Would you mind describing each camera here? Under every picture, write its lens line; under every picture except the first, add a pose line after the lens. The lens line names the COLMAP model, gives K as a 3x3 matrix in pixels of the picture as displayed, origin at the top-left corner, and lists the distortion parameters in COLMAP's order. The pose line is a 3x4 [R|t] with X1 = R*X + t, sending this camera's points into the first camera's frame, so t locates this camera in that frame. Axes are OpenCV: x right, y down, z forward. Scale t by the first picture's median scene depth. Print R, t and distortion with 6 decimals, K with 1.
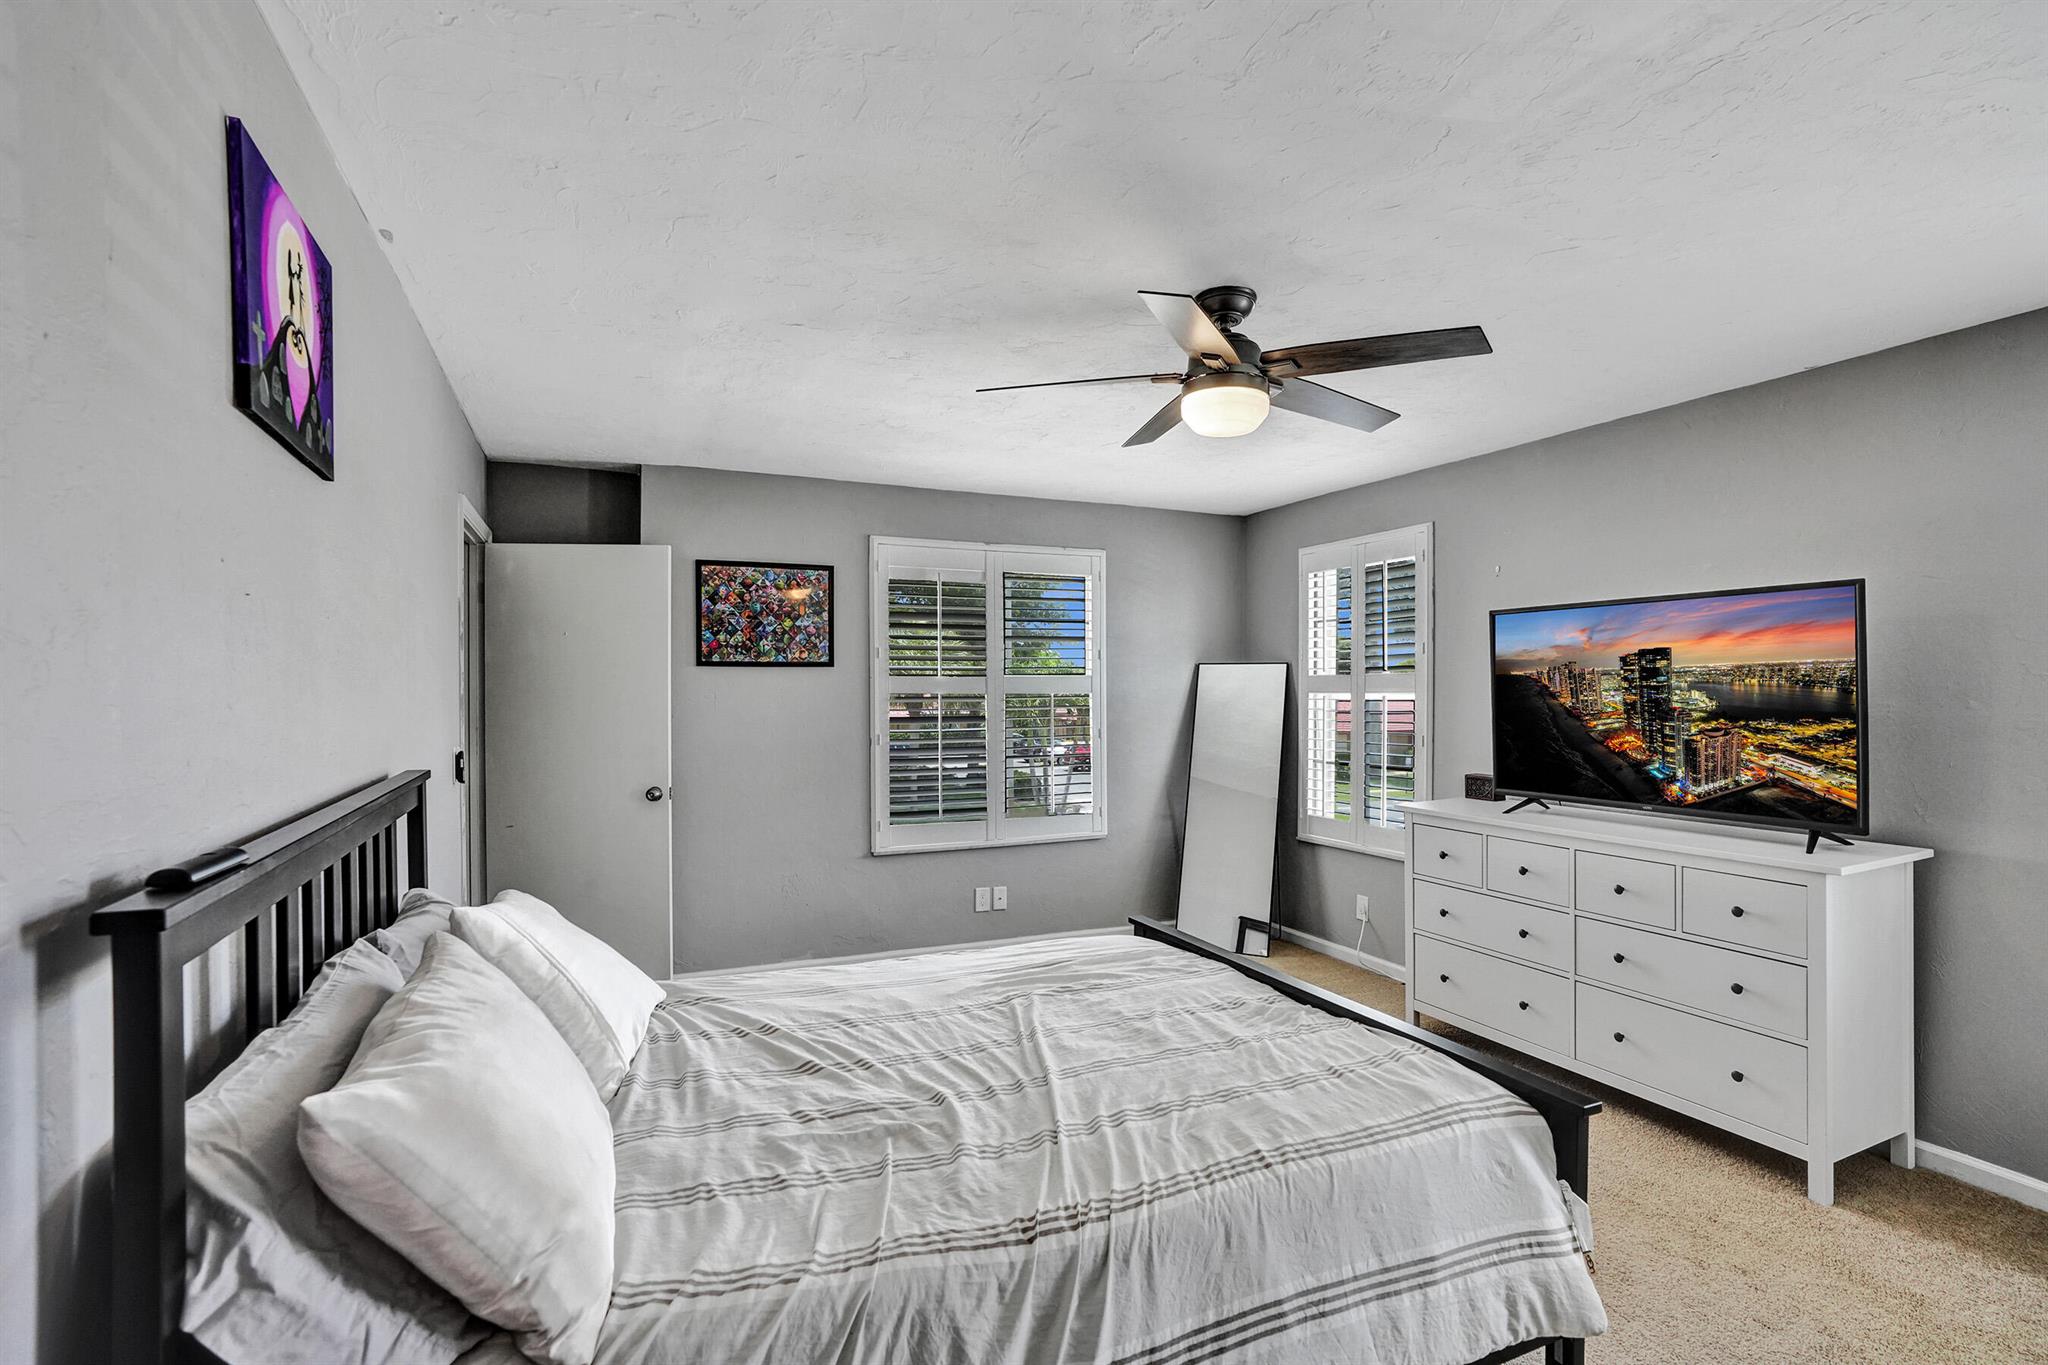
lens RADIAL K [[957.1, 0, 1018.5], [0, 957.1, 703.9], [0, 0, 1]] dist [-0.035427, 0.017419]
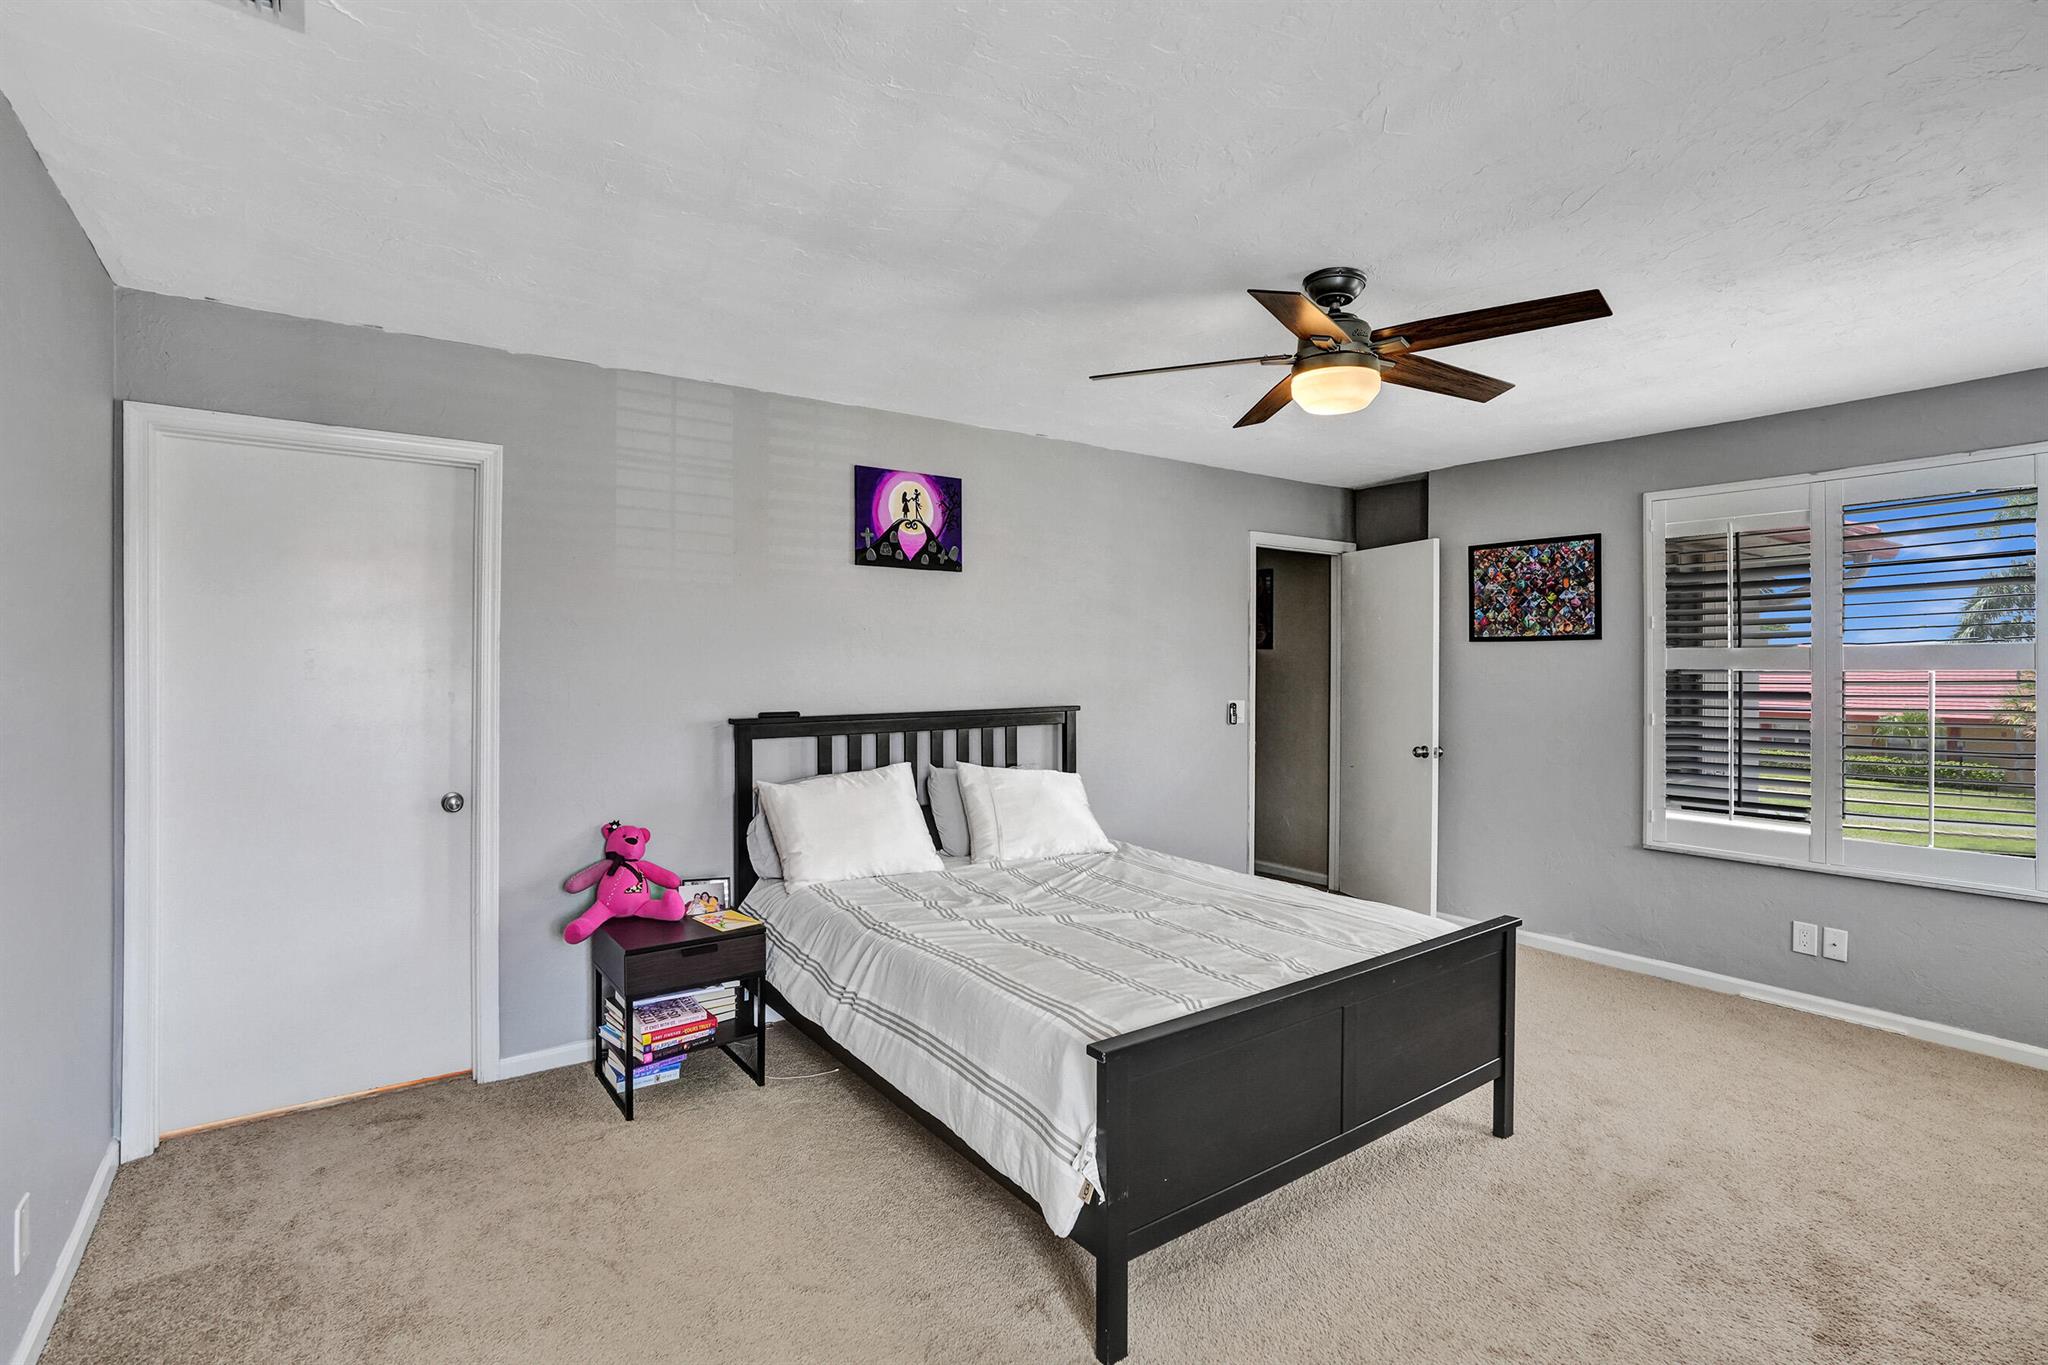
lens RADIAL K [[948.0, 0, 1028.6], [0, 948.0, 676.1], [0, 0, 1]] dist [-0.067976, 0.029240]
pose [[0.217945, 0.015166, -0.975843, 0.603906], [-0.017662, 0.999777, 0.011594, -0.003252], [0.975801, 0.014709, 0.218164, 0.256440]]
